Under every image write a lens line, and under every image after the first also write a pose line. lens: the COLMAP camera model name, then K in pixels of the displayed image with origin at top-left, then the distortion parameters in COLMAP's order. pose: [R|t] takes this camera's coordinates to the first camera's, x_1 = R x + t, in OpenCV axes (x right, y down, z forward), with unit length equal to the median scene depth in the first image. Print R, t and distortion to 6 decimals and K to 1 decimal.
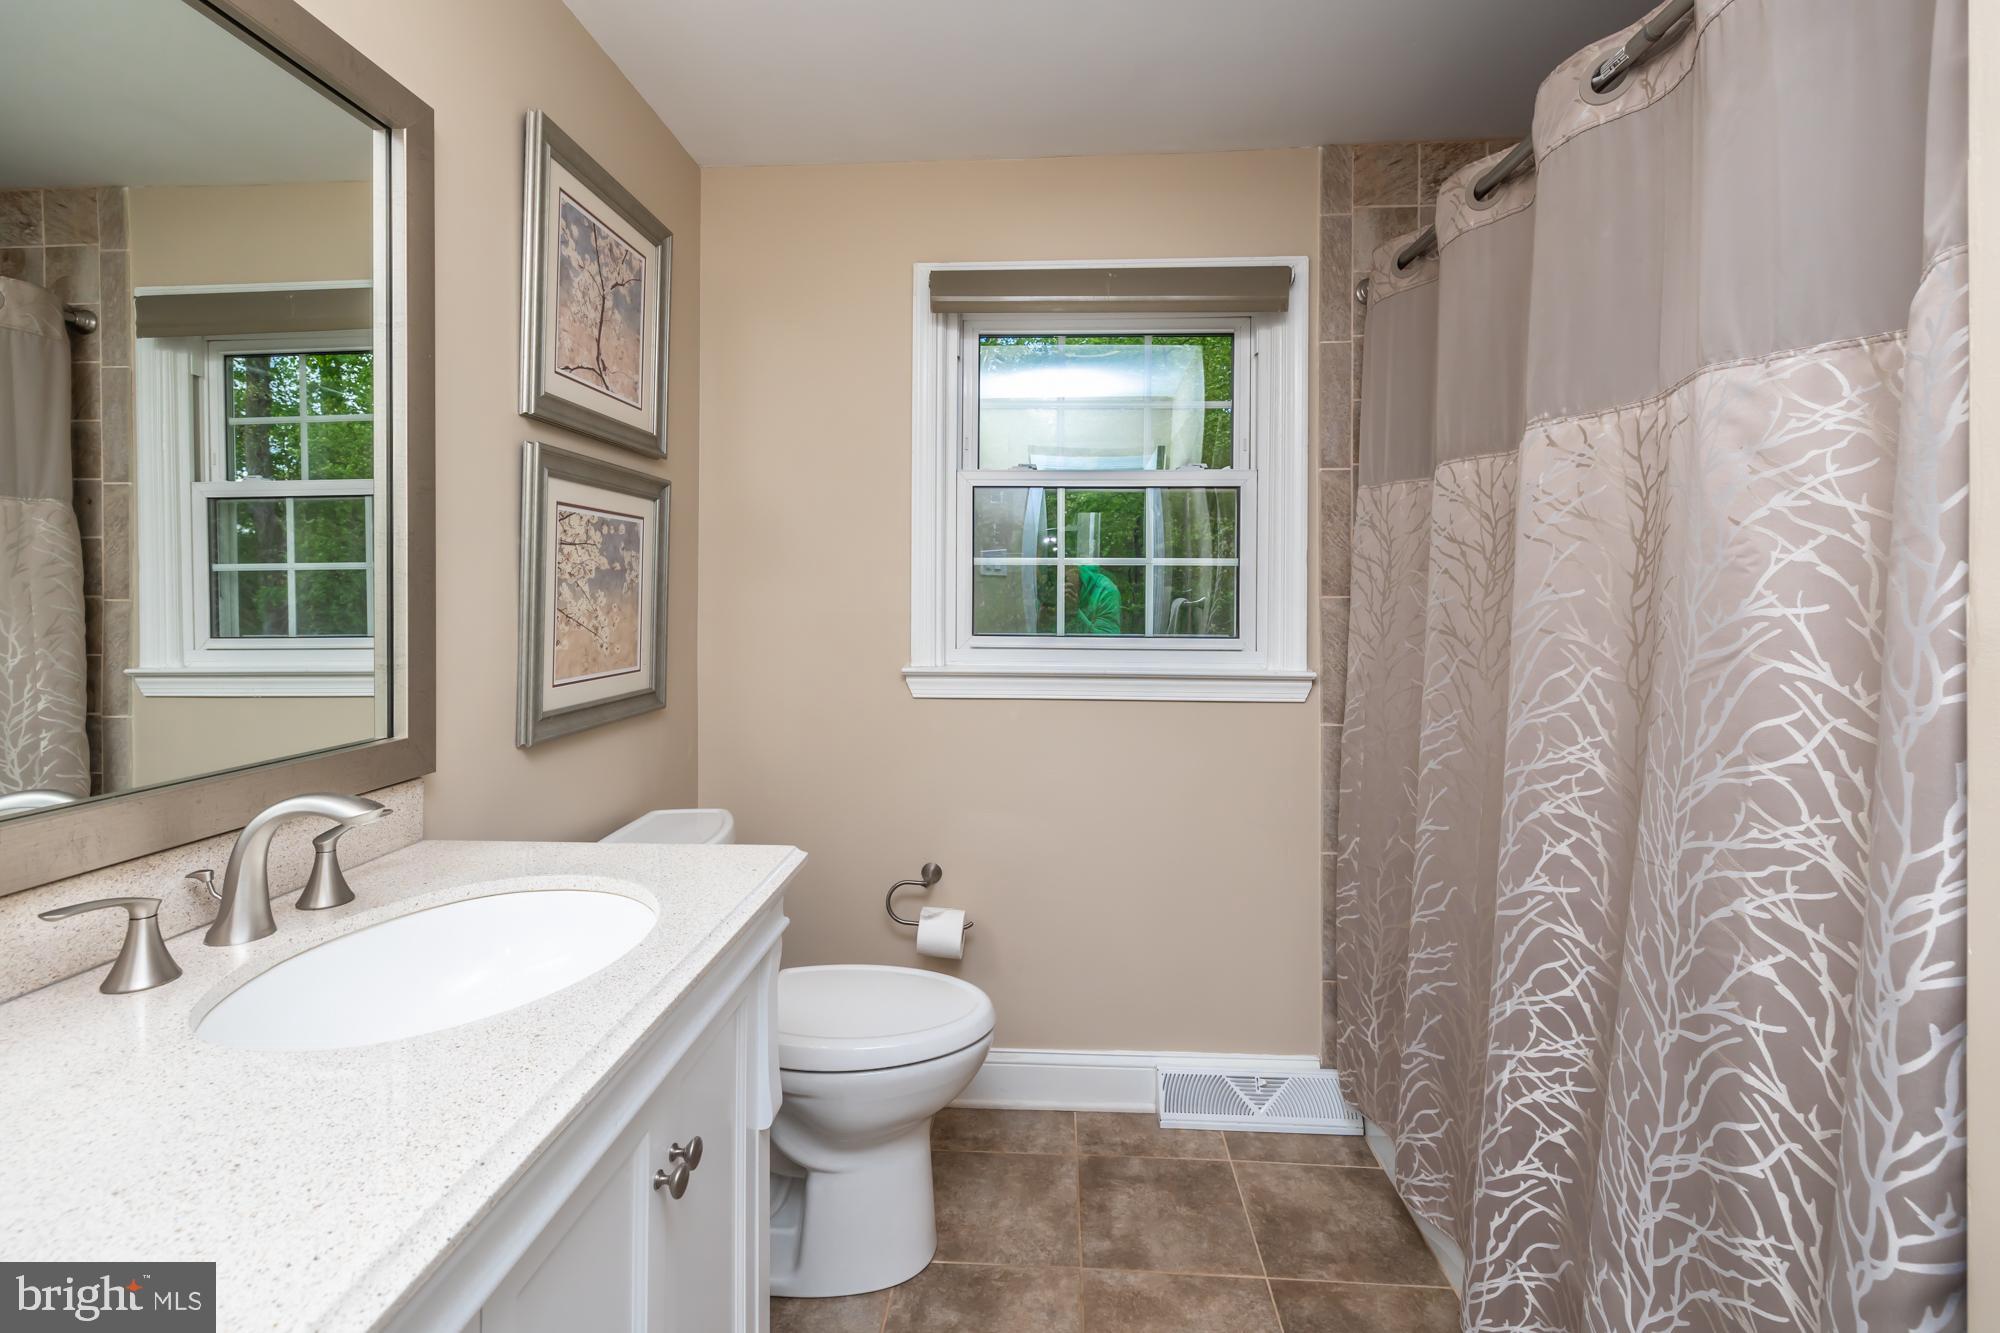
lens RADIAL K [[883.6, 0, 990.6], [0, 883.6, 584.4], [0, 0, 1]] dist [-0.000956, -0.000211]
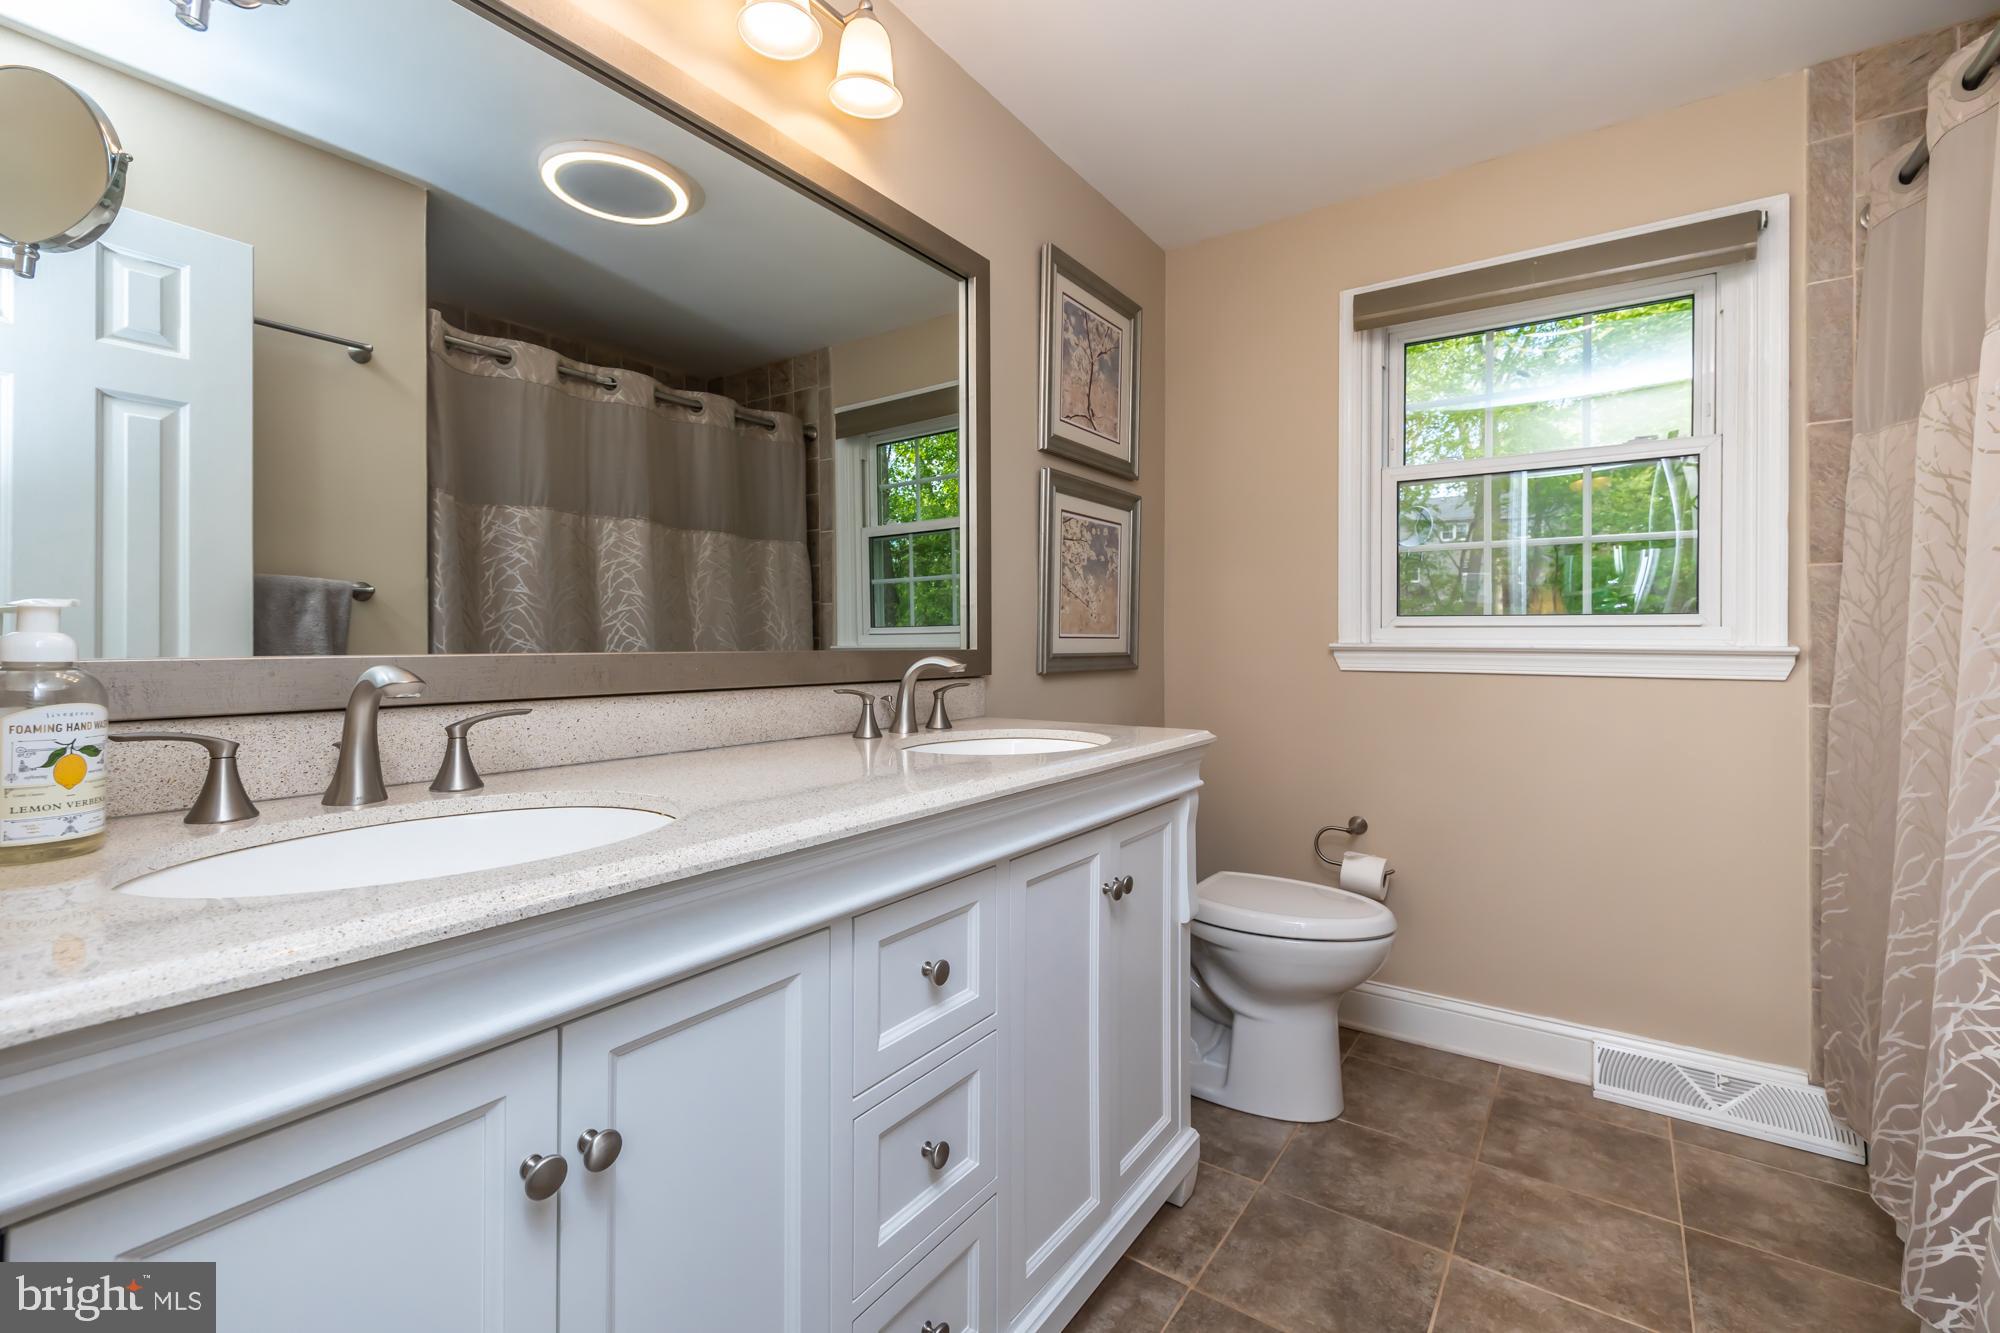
lens RADIAL K [[853.2, 0, 998.4], [0, 853.2, 660.3], [0, 0, 1]] dist [-0.000343, -0.000471]
pose [[0.850472, 0.013389, -0.525849, 0.140693], [0.000851, 0.999640, 0.026829, 0.099849], [0.526019, -0.023265, 0.850154, -0.221413]]
